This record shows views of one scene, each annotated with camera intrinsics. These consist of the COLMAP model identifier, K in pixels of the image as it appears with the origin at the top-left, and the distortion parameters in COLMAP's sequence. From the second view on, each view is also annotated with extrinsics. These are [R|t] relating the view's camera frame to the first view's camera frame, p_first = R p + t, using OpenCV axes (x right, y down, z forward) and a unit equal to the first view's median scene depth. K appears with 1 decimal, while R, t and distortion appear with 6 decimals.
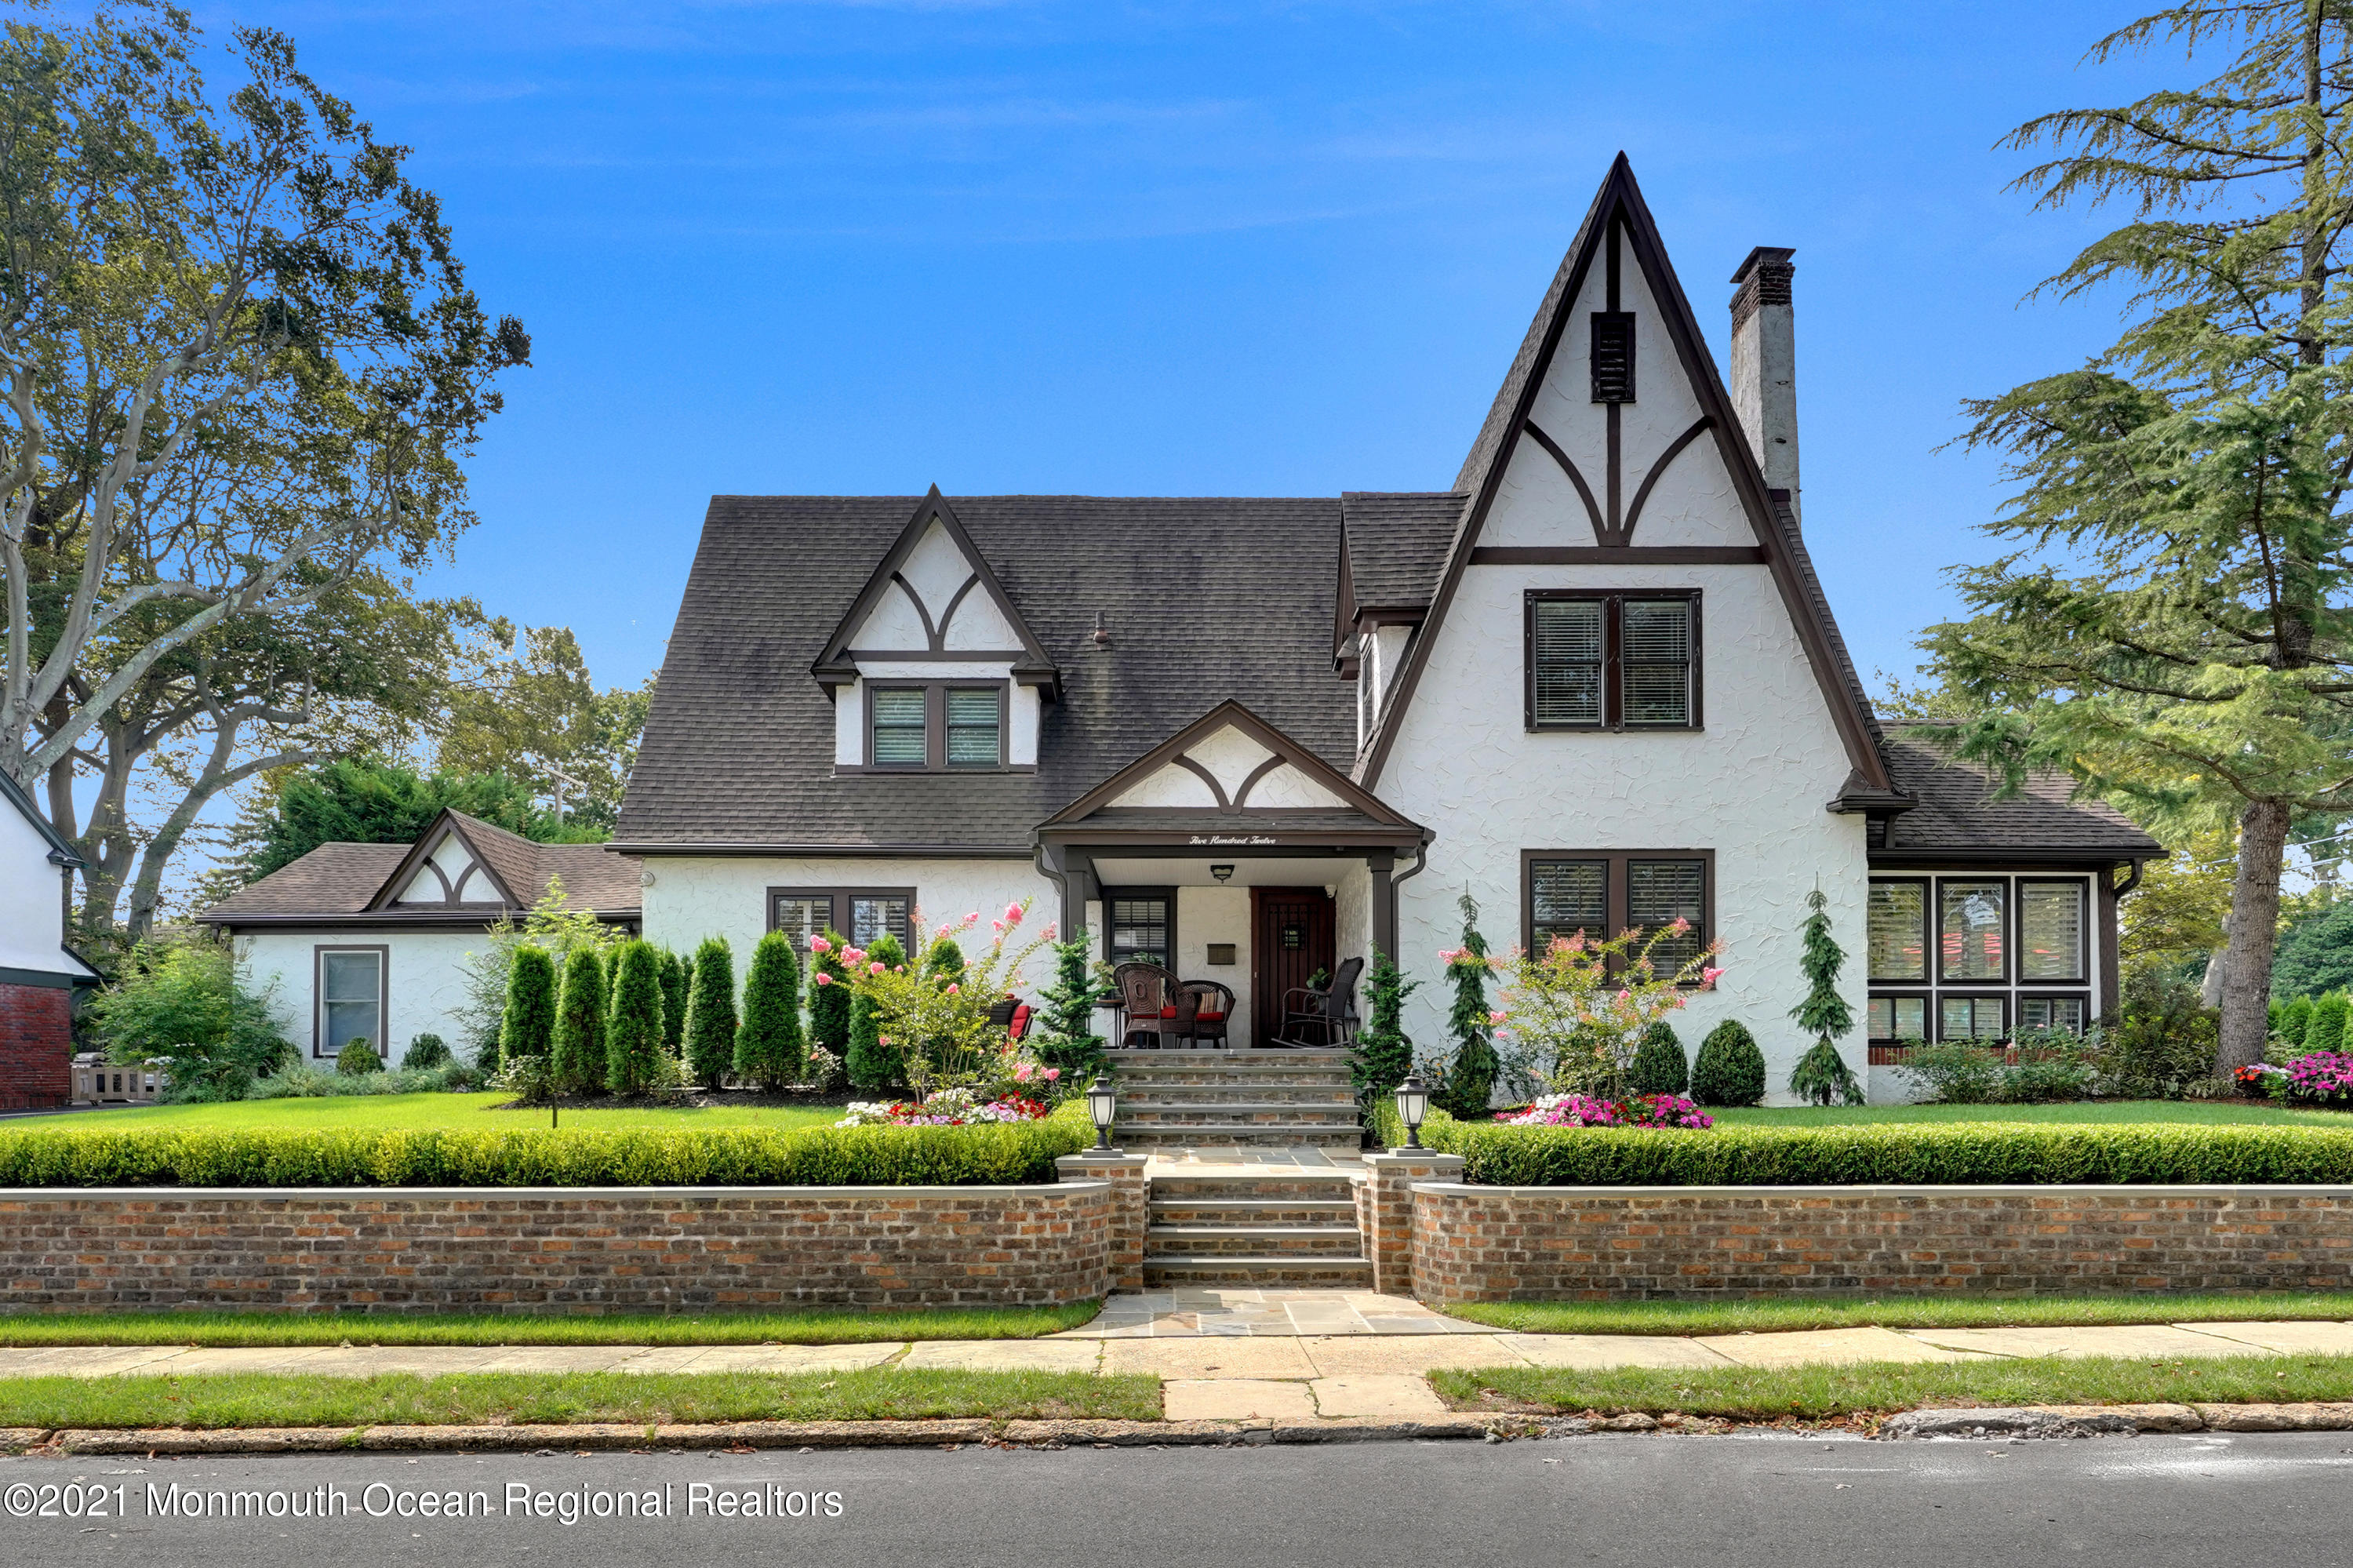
lens RADIAL K [[1361.9, 0, 1125.8], [0, 1361.9, 1068.8], [0, 0, 1]] dist [-0.003508, 0.000863]
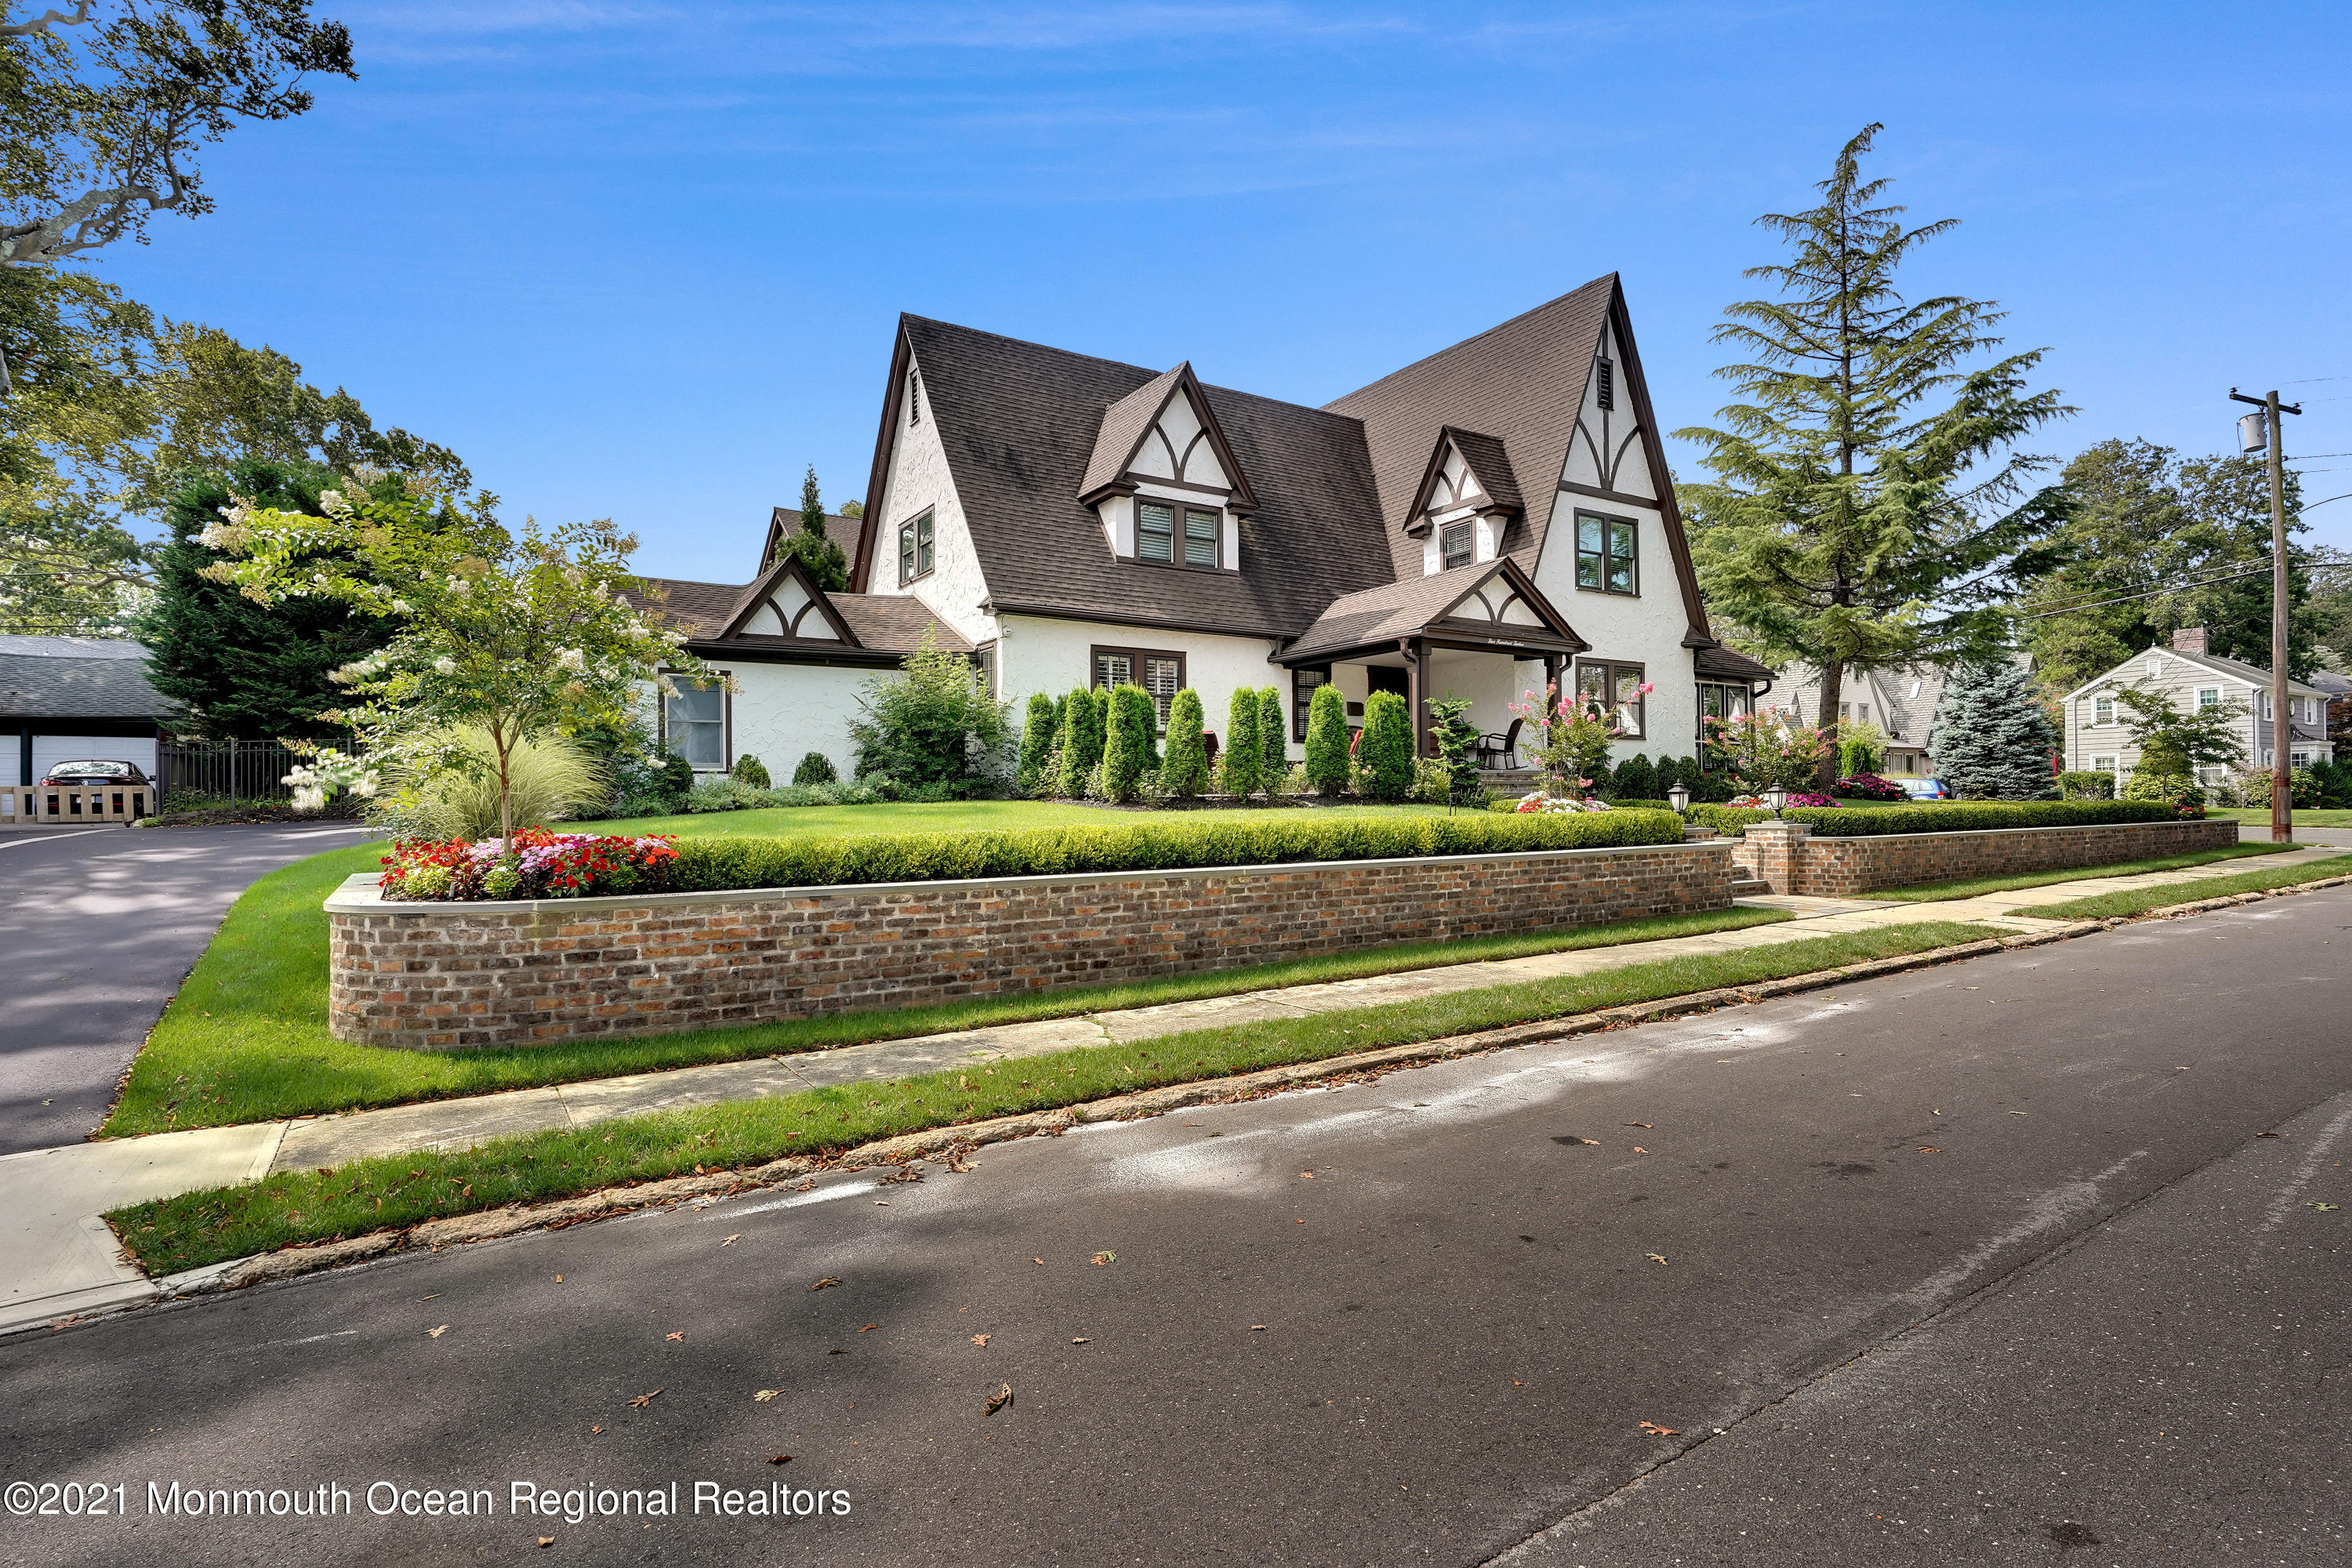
lens RADIAL K [[1124.4, 0, 1022.1], [0, 1124.4, 789.2], [0, 0, 1]] dist [0.000141, -0.000085]
pose [[0.859682, -0.000193, 0.510830, -1.270119], [0.004063, 0.999971, -0.006459, 0.017589], [-0.510814, 0.007628, 0.859657, 0.156374]]
